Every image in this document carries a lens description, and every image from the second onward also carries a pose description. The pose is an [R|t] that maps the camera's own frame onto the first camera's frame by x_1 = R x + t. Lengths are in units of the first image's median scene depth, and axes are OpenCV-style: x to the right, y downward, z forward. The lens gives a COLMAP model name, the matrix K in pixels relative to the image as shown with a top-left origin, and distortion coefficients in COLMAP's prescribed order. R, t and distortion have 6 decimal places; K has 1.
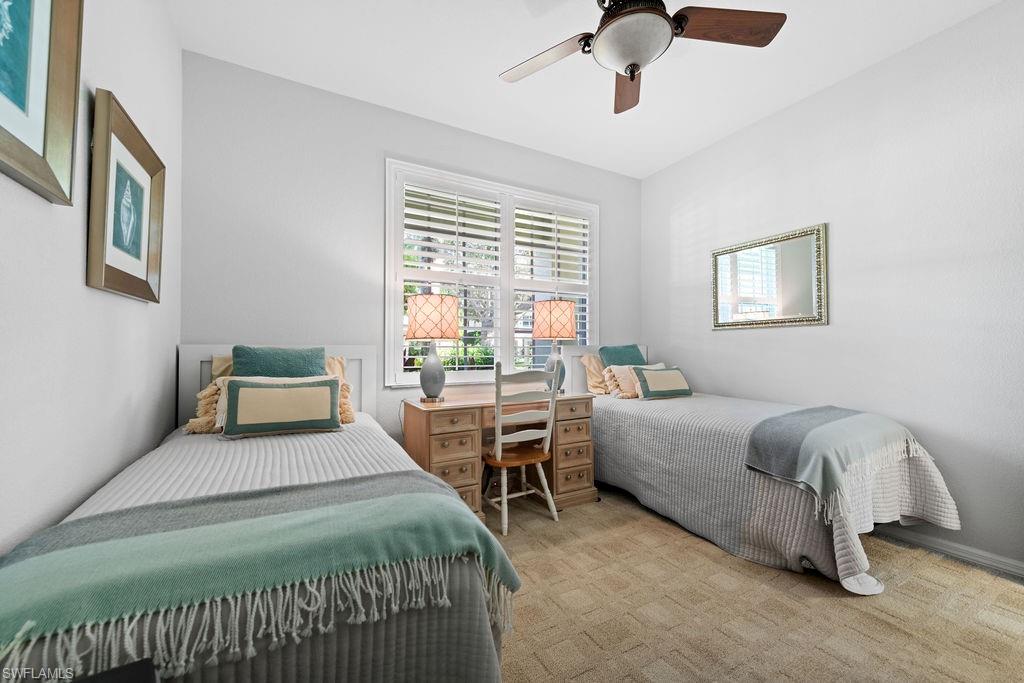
lens RADIAL K [[412.4, 0, 510.4], [0, 412.4, 337.1], [0, 0, 1]] dist [0.010908, -0.000078]
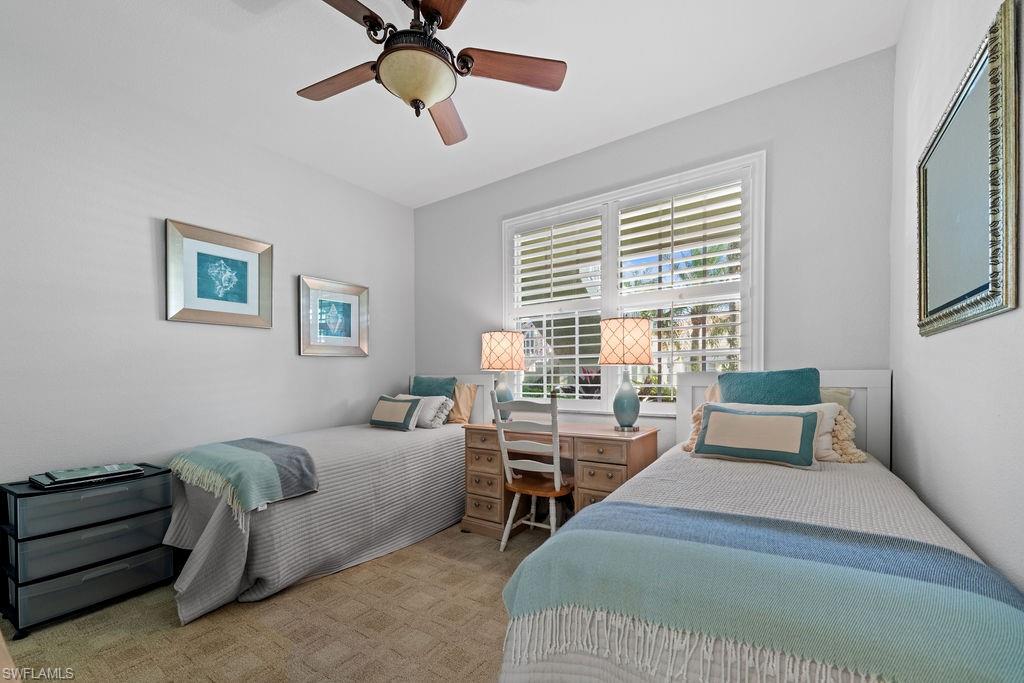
lens RADIAL K [[412.4, 0, 505.4], [0, 412.4, 379.1], [0, 0, 1]] dist [0.010908, -0.000078]
pose [[0.445964, 0.000718, -0.895051, 0.653157], [0.033624, 0.999280, 0.017555, 0.008206], [0.894419, -0.037924, 0.445619, 0.372338]]
